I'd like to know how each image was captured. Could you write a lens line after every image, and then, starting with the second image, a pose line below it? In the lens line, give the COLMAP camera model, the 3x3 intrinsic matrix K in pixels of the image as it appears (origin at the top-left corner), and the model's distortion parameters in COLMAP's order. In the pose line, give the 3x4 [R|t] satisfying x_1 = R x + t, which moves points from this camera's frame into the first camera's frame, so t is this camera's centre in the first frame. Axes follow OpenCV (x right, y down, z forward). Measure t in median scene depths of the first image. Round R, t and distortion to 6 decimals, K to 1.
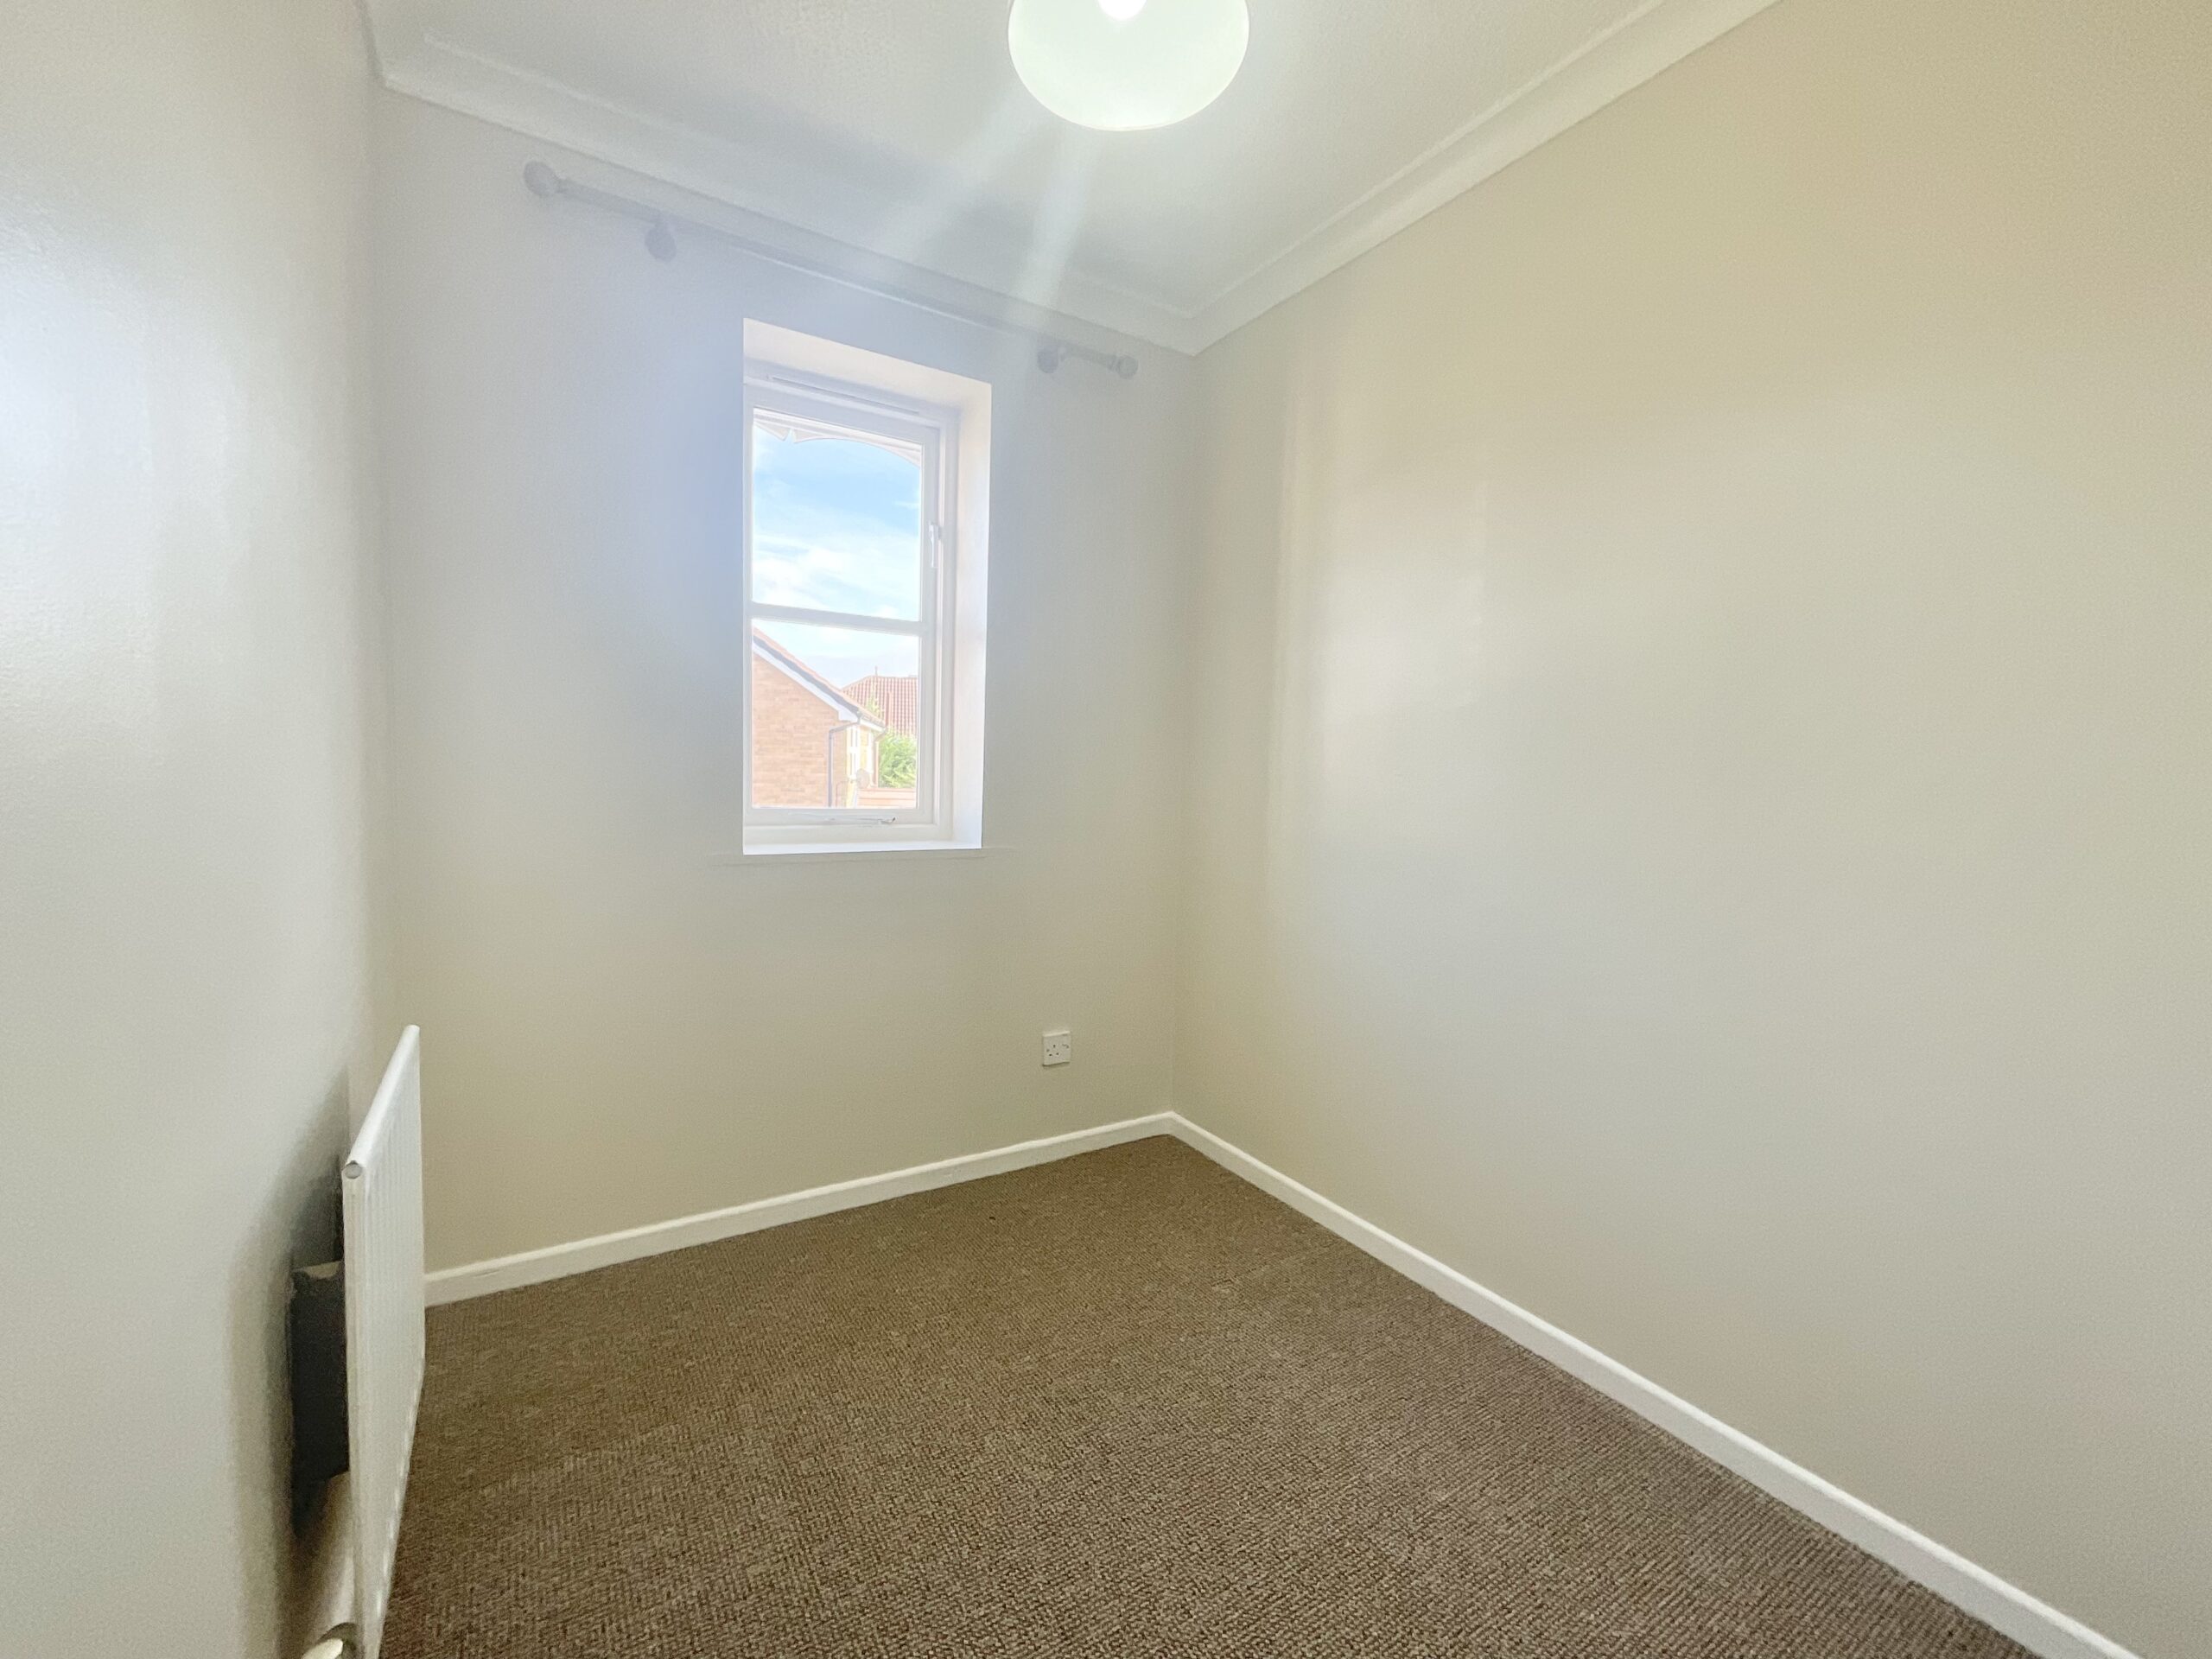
lens RADIAL K [[897.8, 0, 1115.7], [0, 897.8, 823.9], [0, 0, 1]] dist [-0.001005, -0.002283]
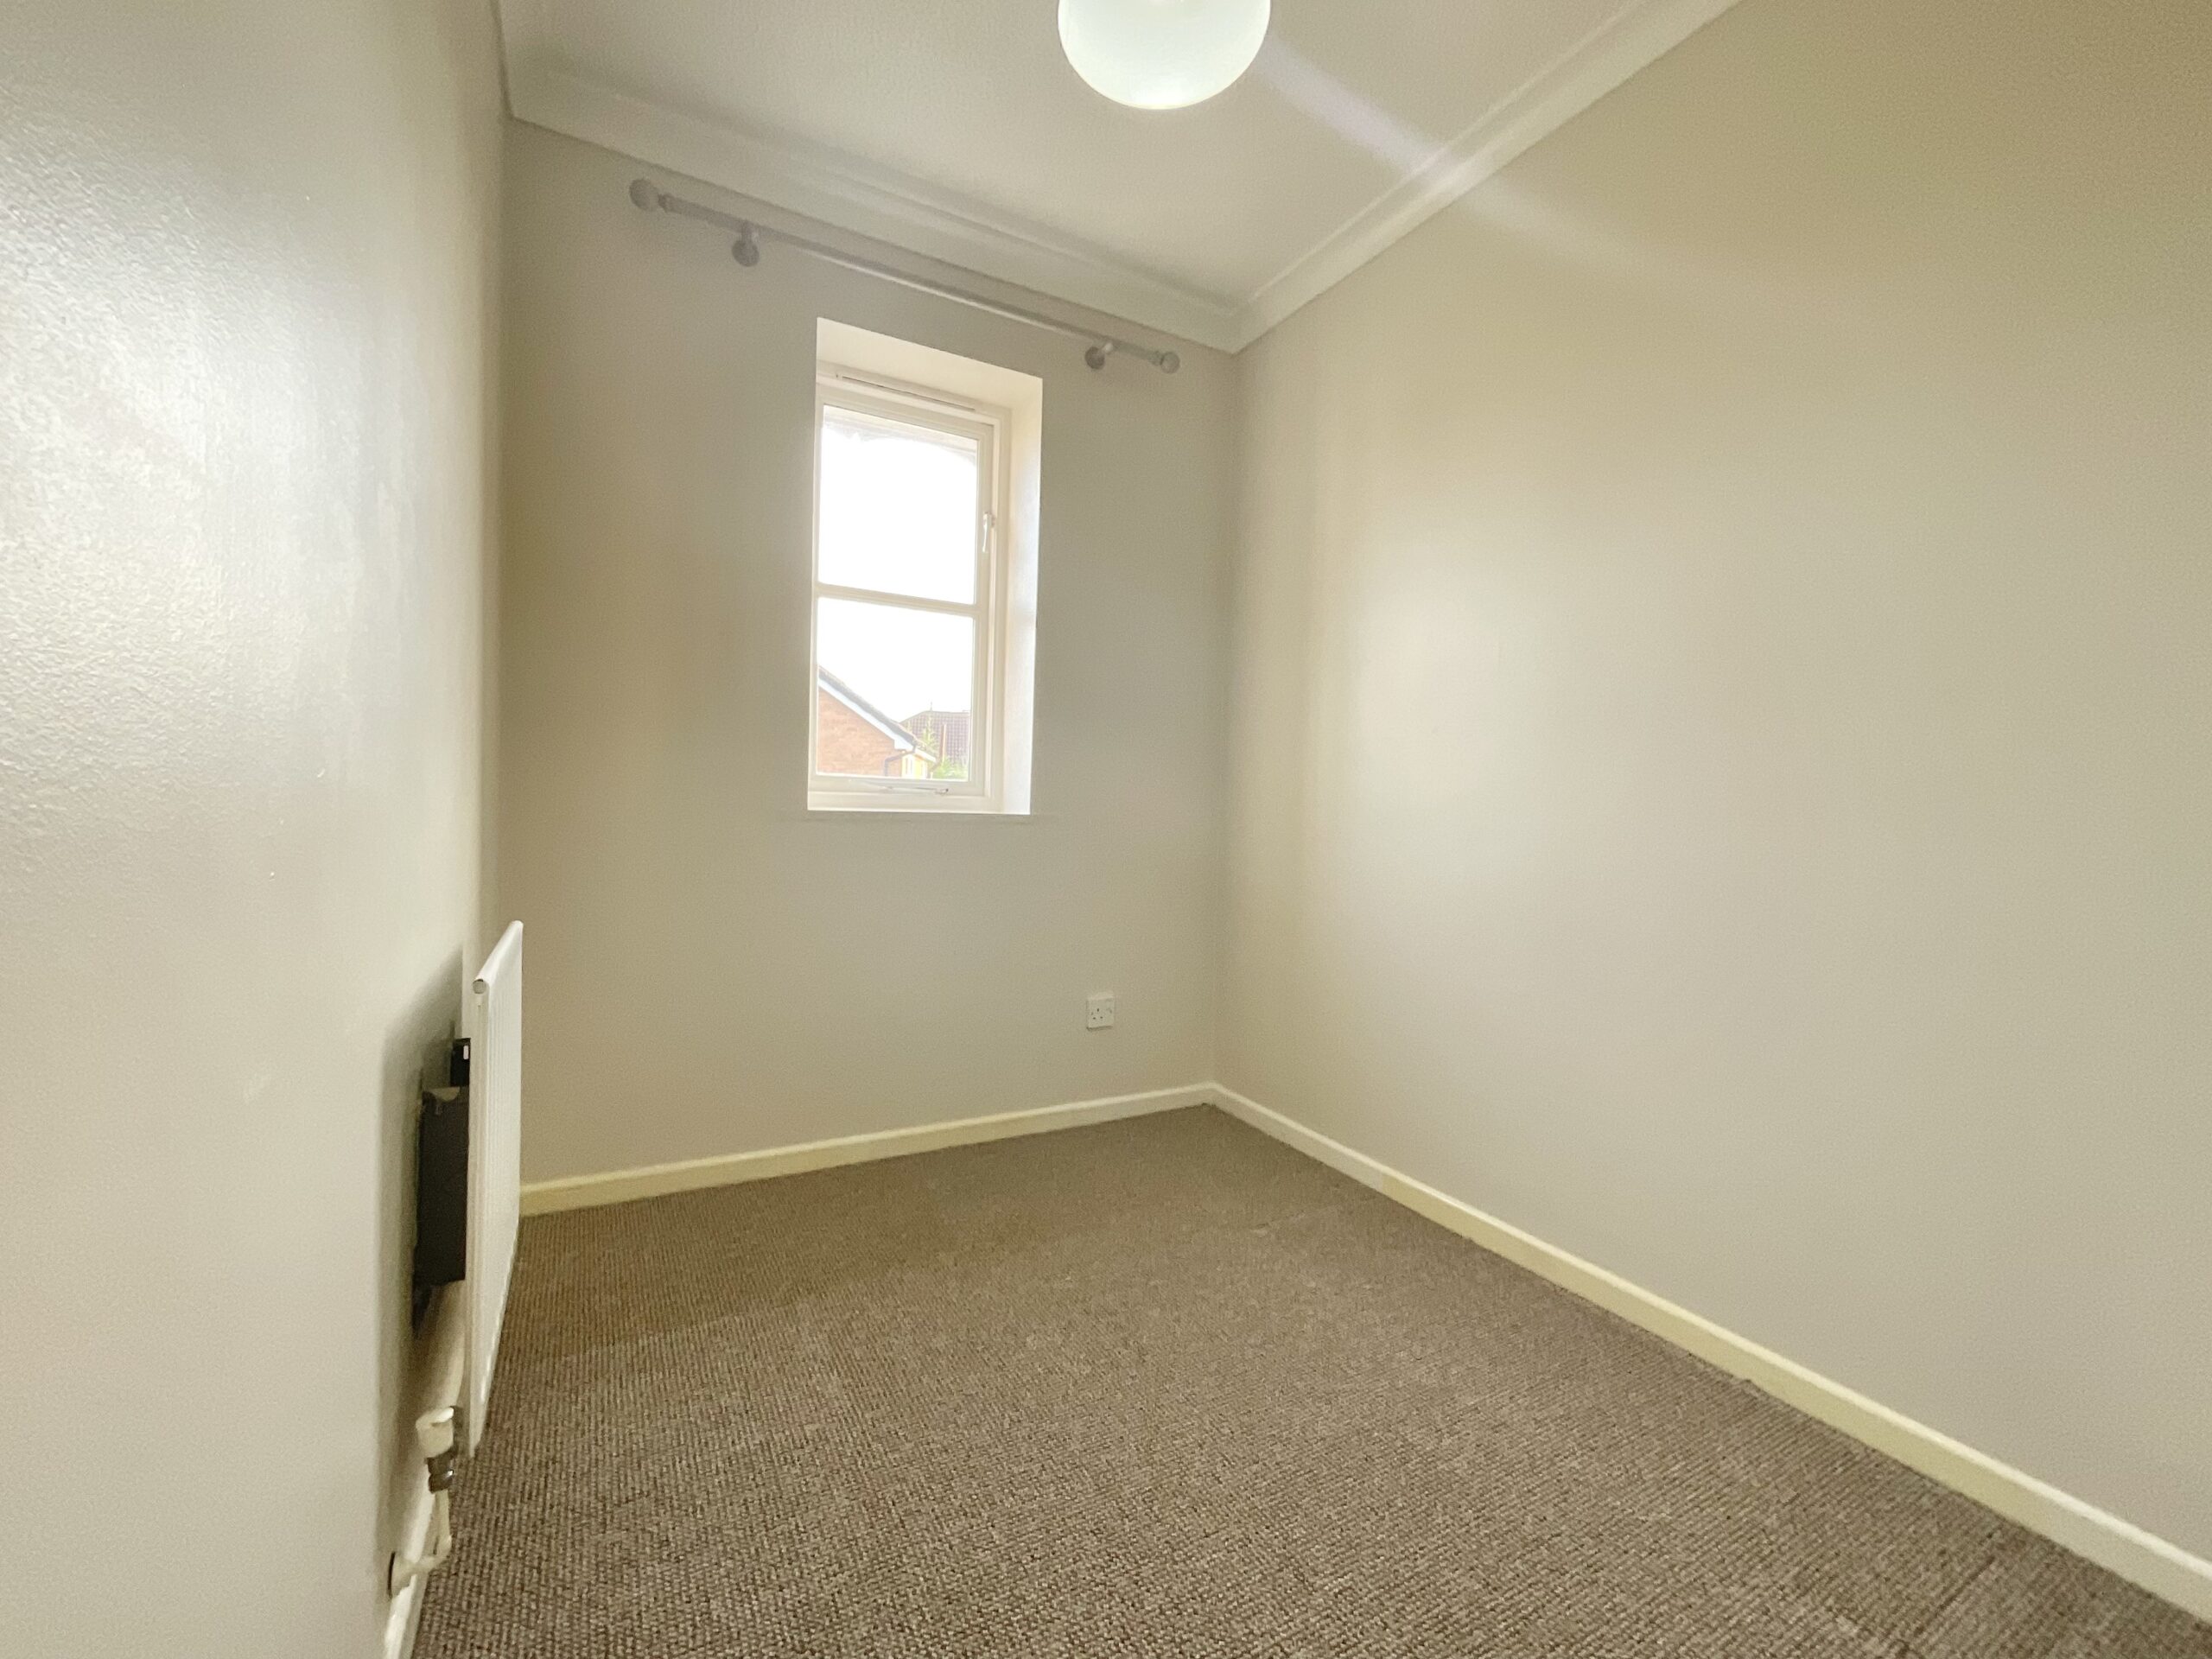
lens RADIAL K [[897.8, 0, 1113.6], [0, 897.8, 826.5], [0, 0, 1]] dist [-0.001005, -0.002283]
pose [[0.998316, 0.002022, -0.057967, 0.014402], [-0.004351, 0.999188, -0.040067, 0.128581], [0.057839, 0.040251, 0.997514, -0.061535]]
